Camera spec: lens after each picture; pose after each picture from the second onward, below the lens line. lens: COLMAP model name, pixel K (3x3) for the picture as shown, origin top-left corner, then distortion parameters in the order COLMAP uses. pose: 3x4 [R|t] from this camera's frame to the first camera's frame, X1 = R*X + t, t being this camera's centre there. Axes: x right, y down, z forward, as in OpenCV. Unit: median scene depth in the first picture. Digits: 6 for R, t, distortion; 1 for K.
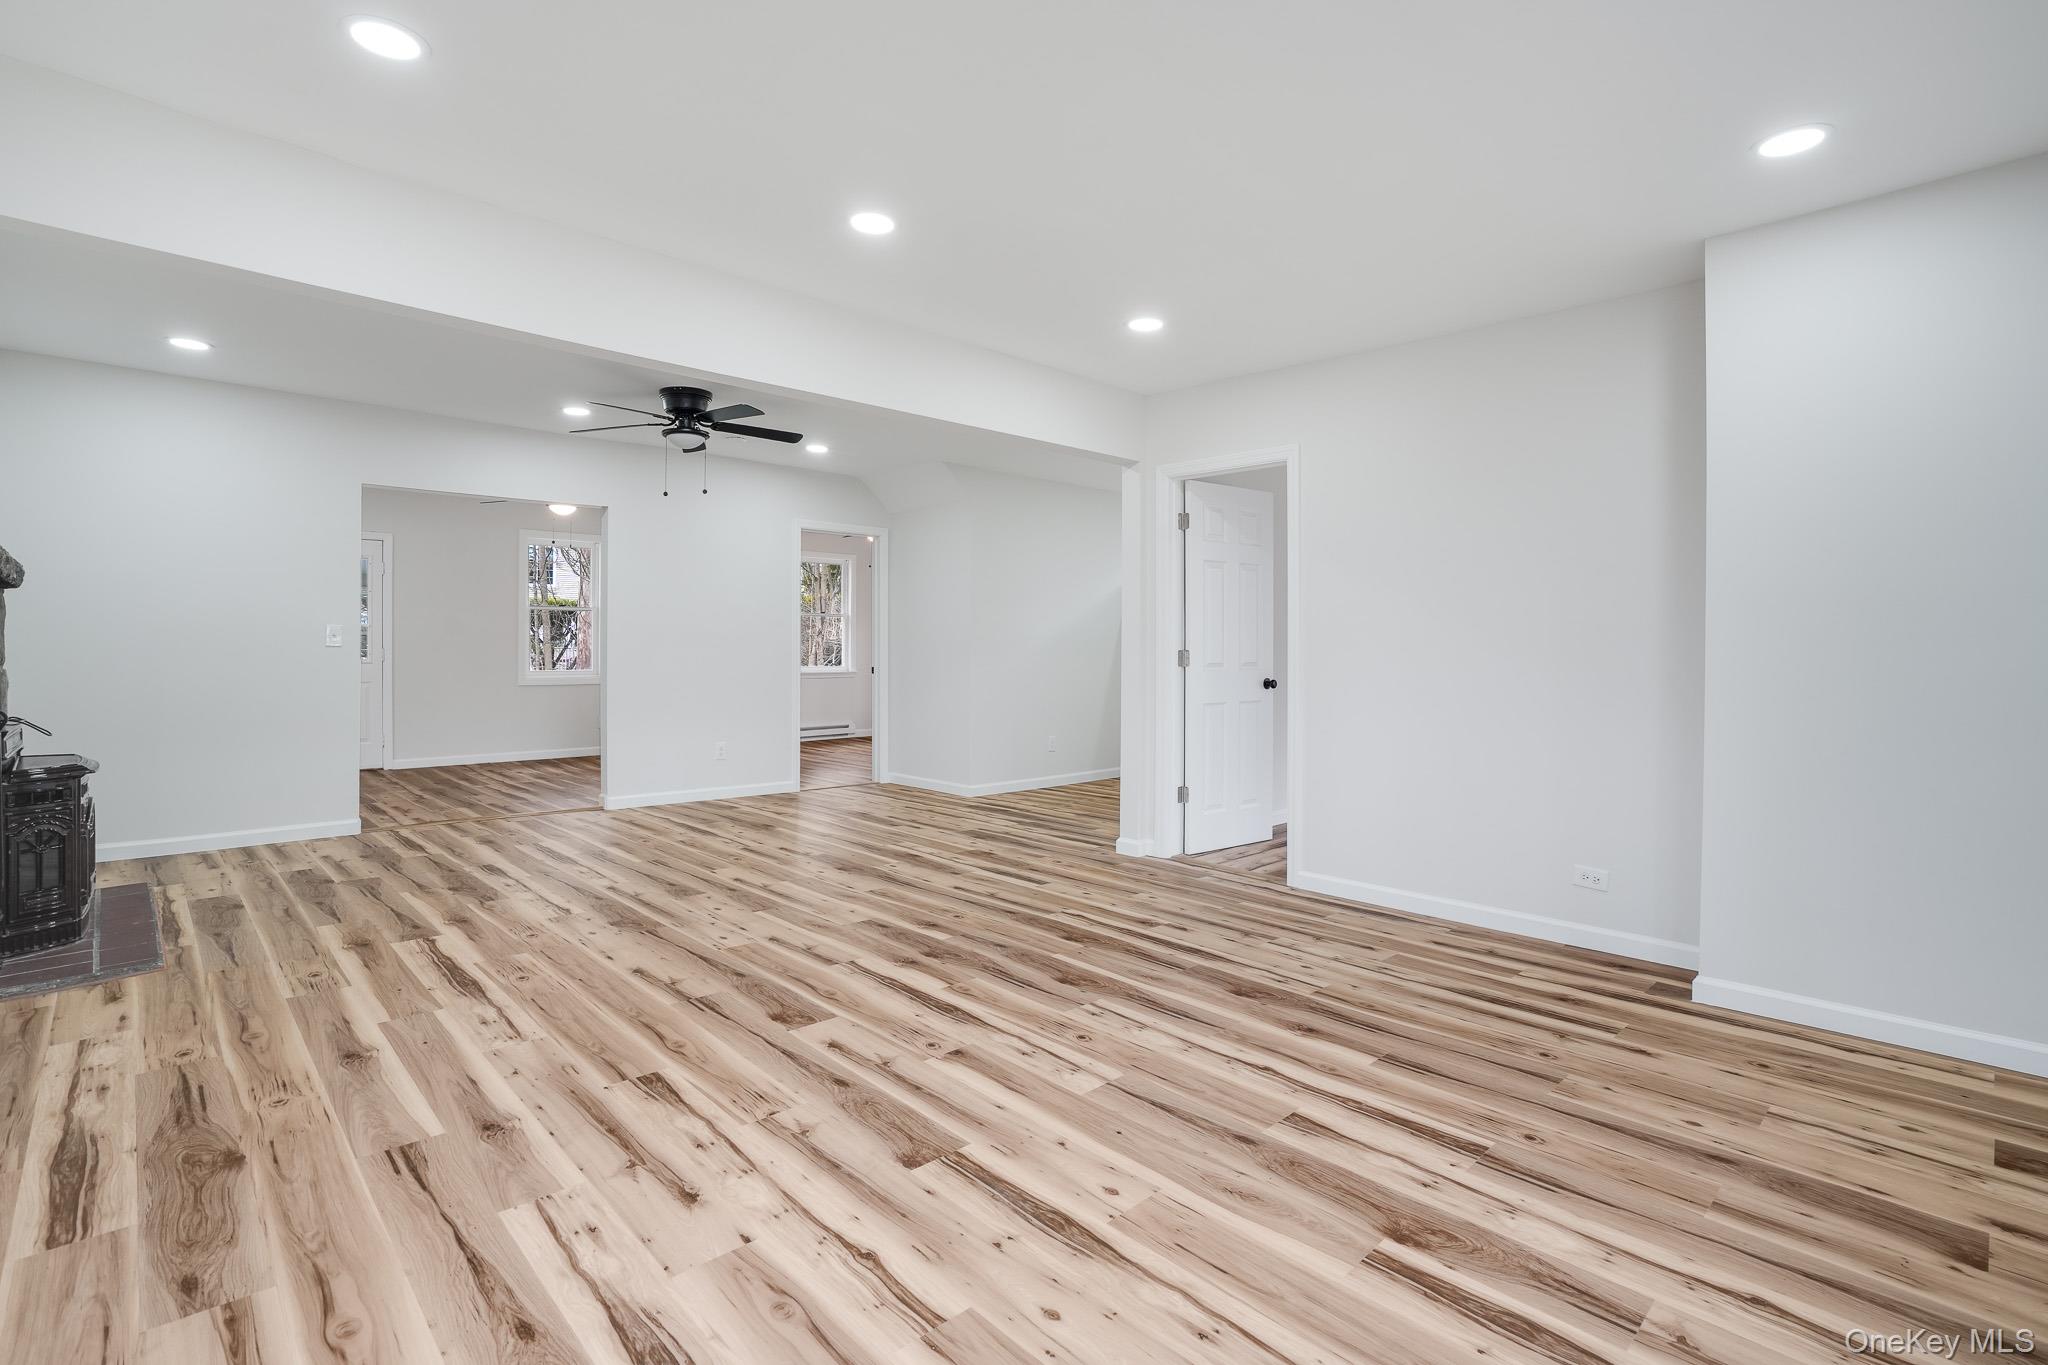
lens RADIAL K [[960.5, 0, 1017.3], [0, 960.5, 684.2], [0, 0, 1]] dist [-0.053731, 0.019616]
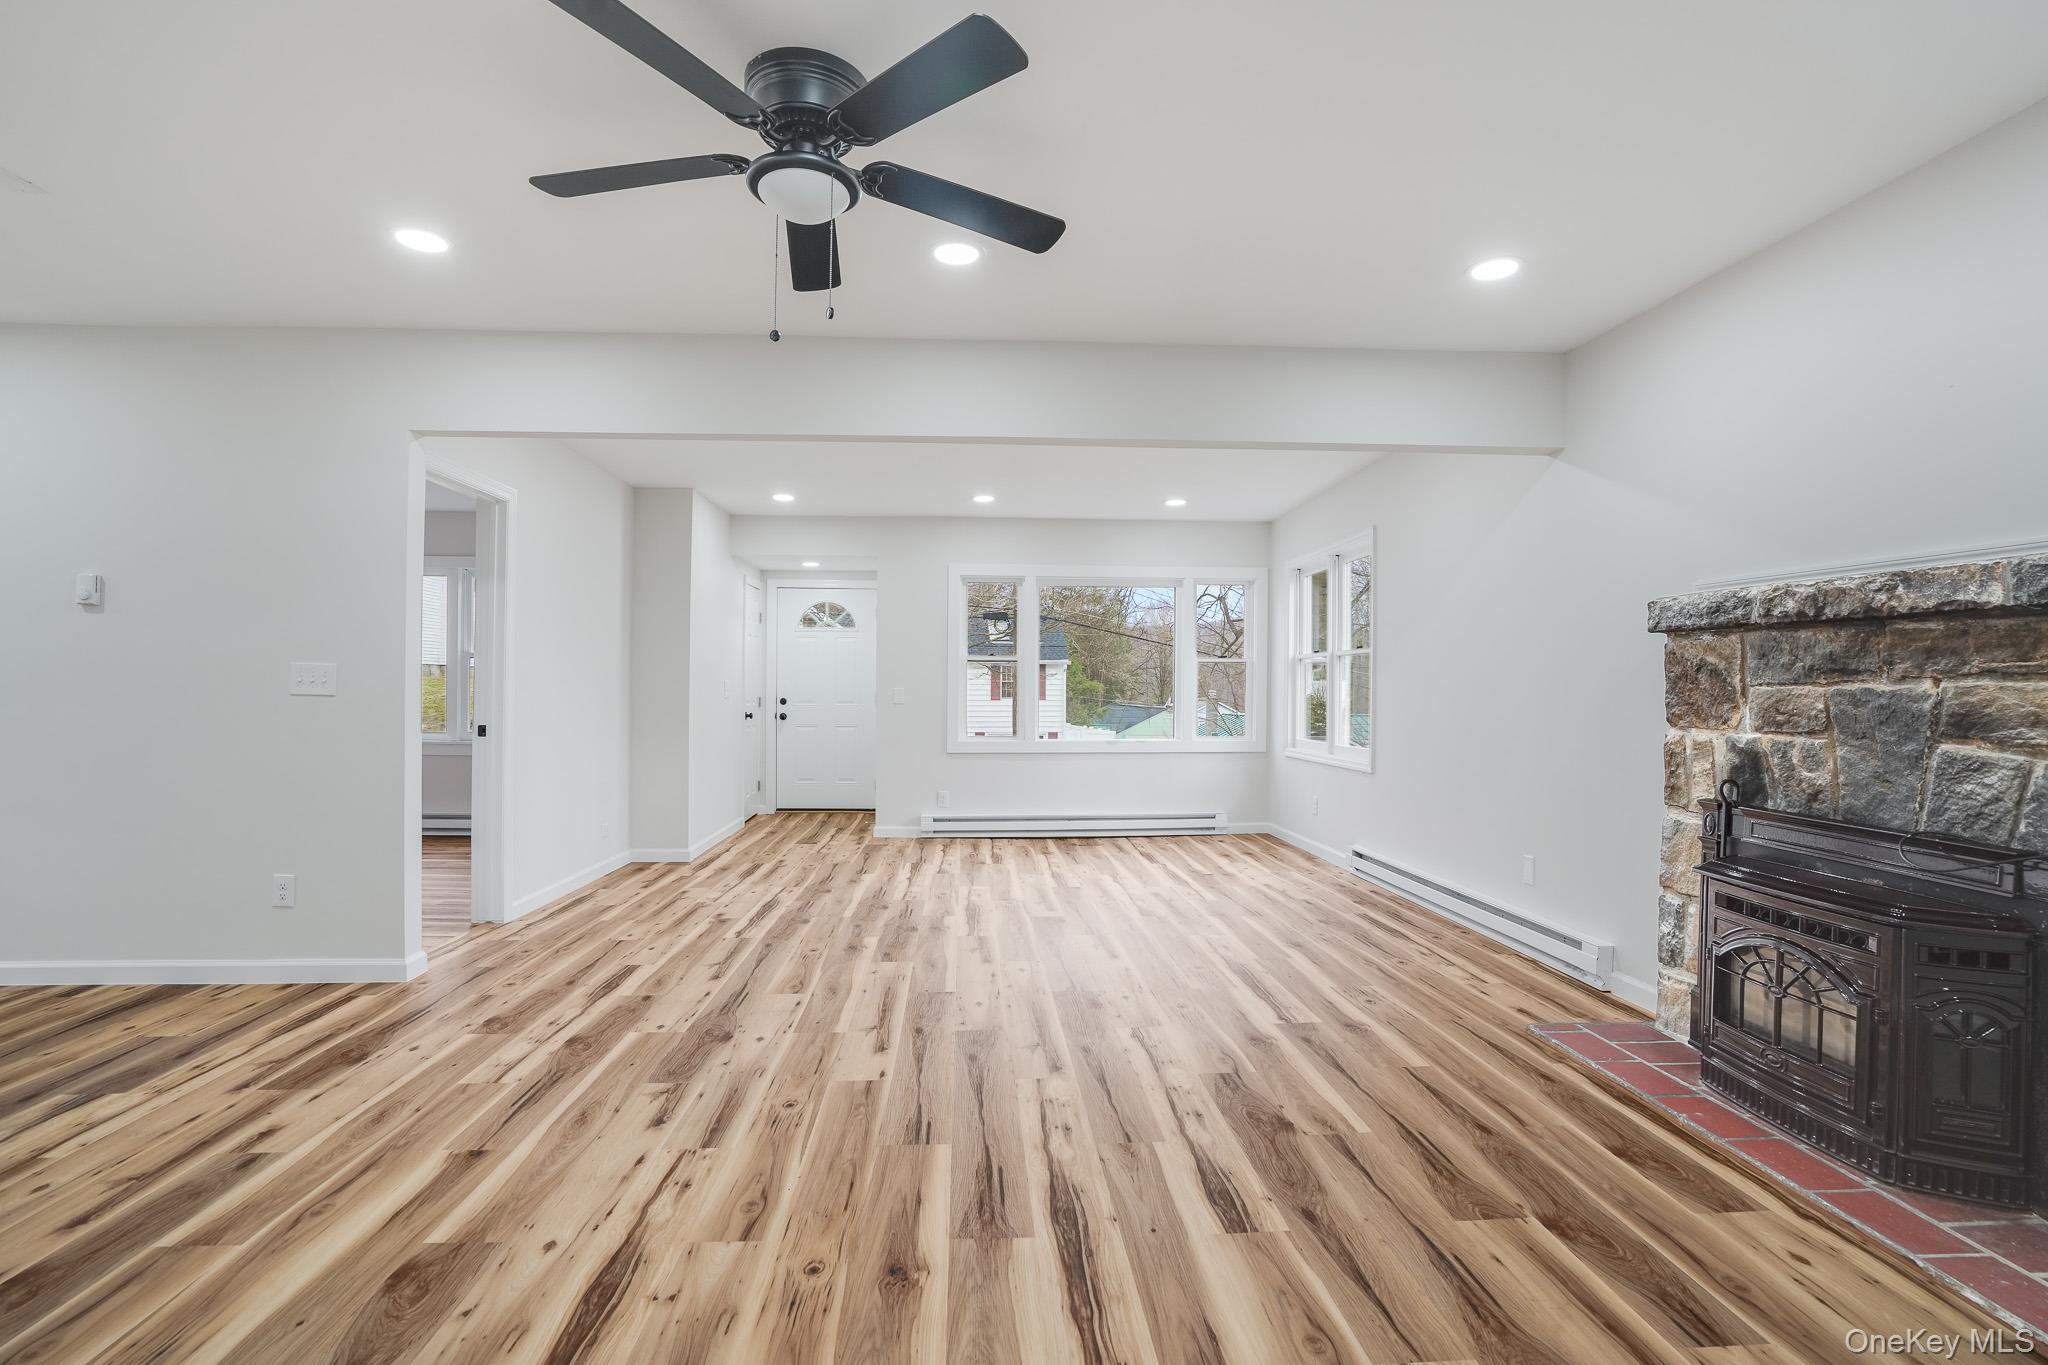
lens RADIAL K [[960.5, 0, 1012.6], [0, 960.5, 685.5], [0, 0, 1]] dist [-0.053731, 0.019616]
pose [[-0.755856, -0.011547, 0.654636, -1.219082], [0.009222, 0.999558, 0.028278, -0.097715], [-0.654673, 0.027411, -0.755415, 2.211547]]
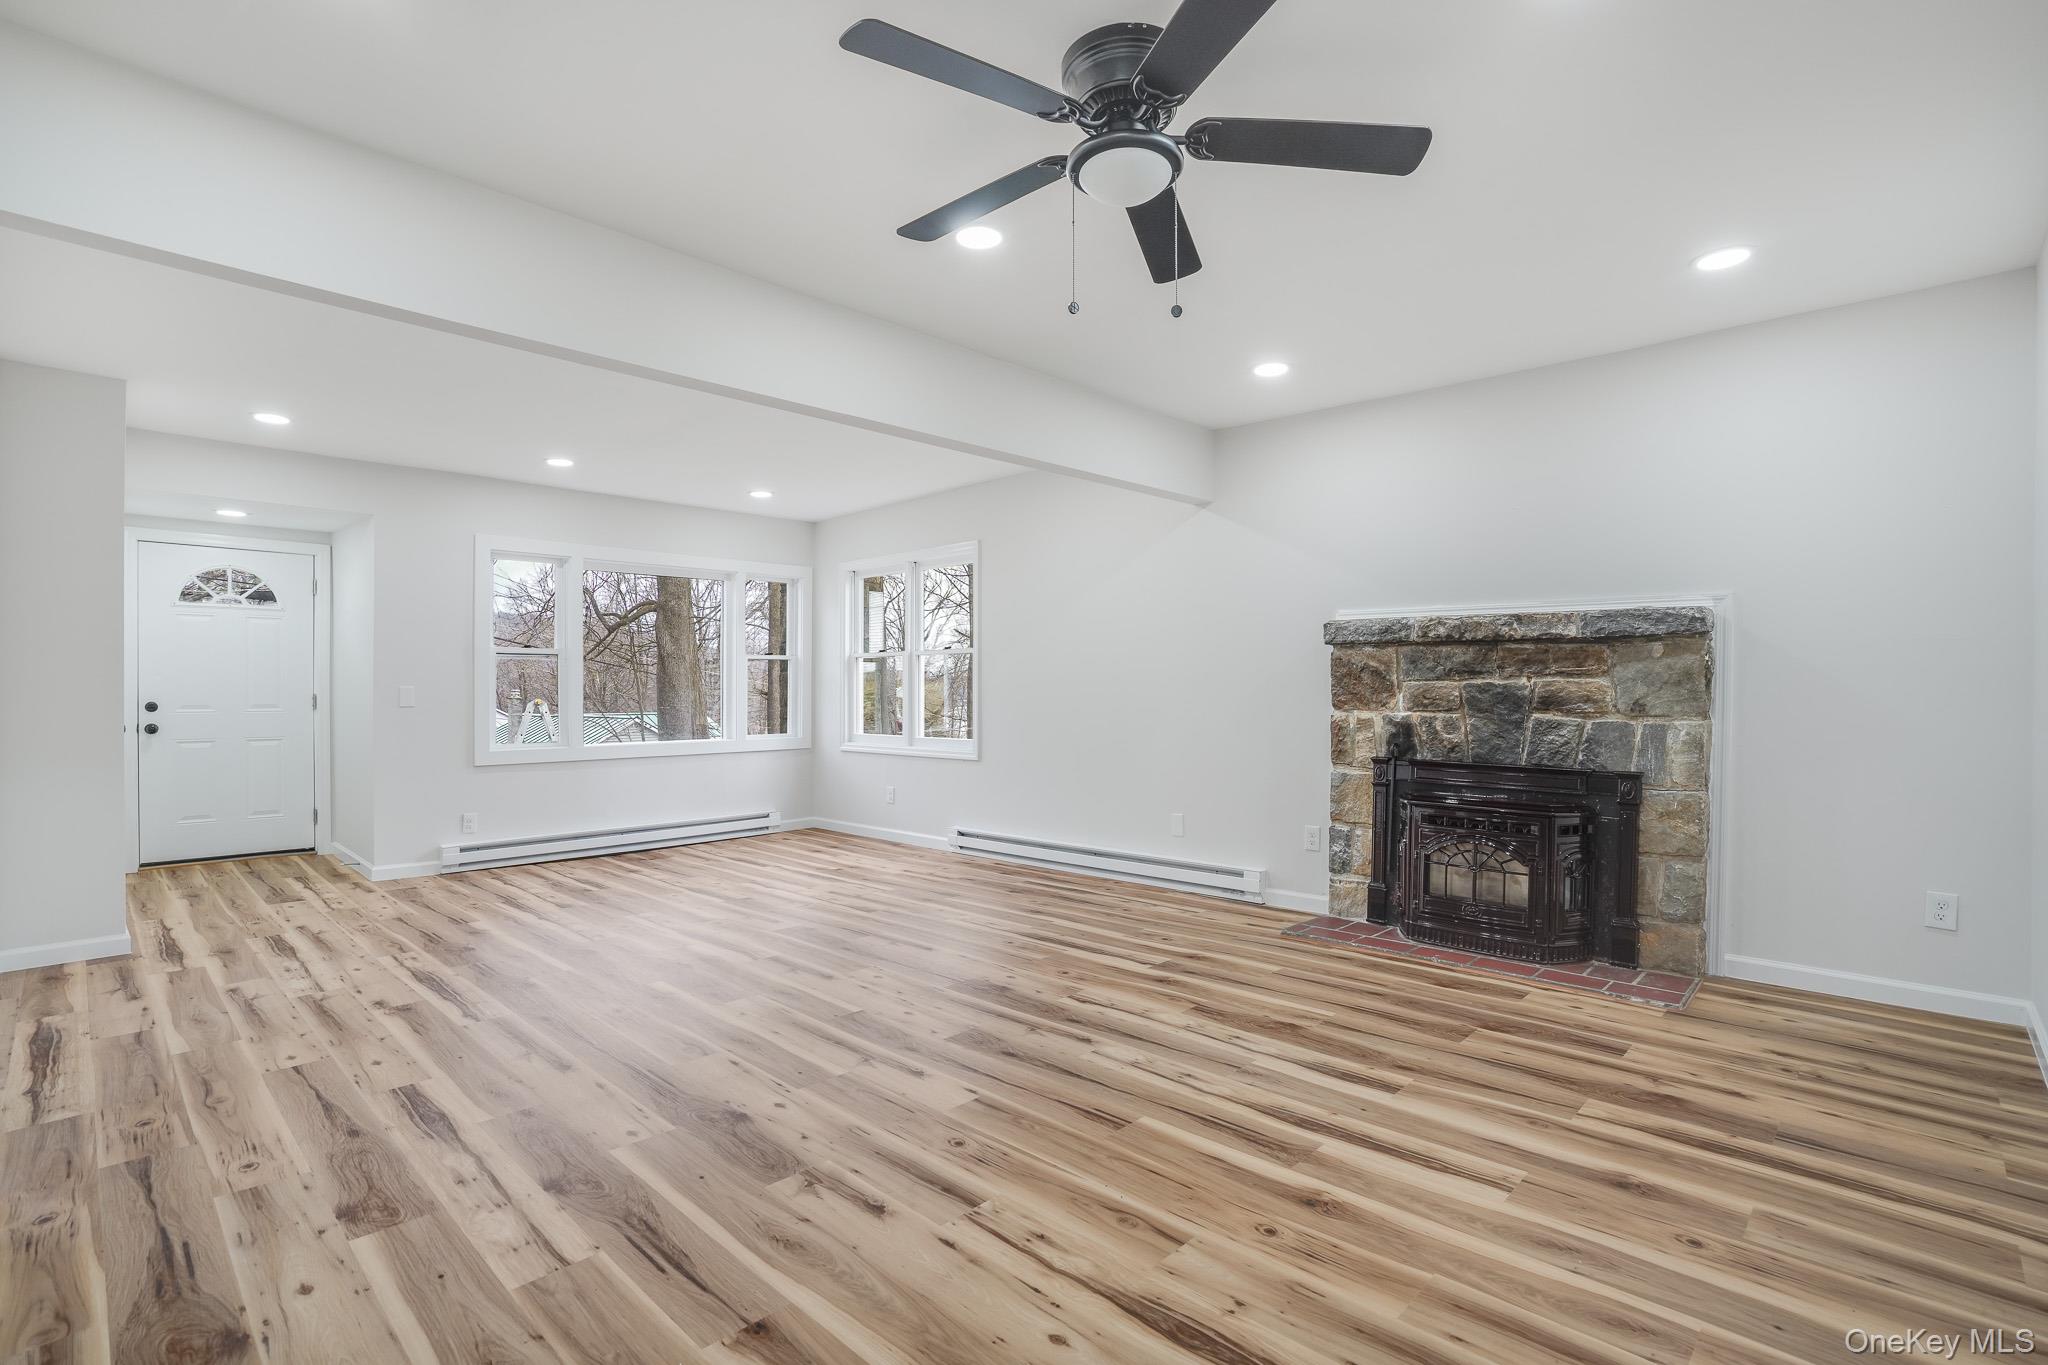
lens RADIAL K [[960.5, 0, 1020.9], [0, 960.5, 695.6], [0, 0, 1]] dist [-0.053731, 0.019616]
pose [[-0.999413, -0.008459, -0.033199, -0.521268], [-0.009801, 0.999132, 0.040480, -0.095909], [0.032827, 0.040782, -0.998629, 2.476279]]
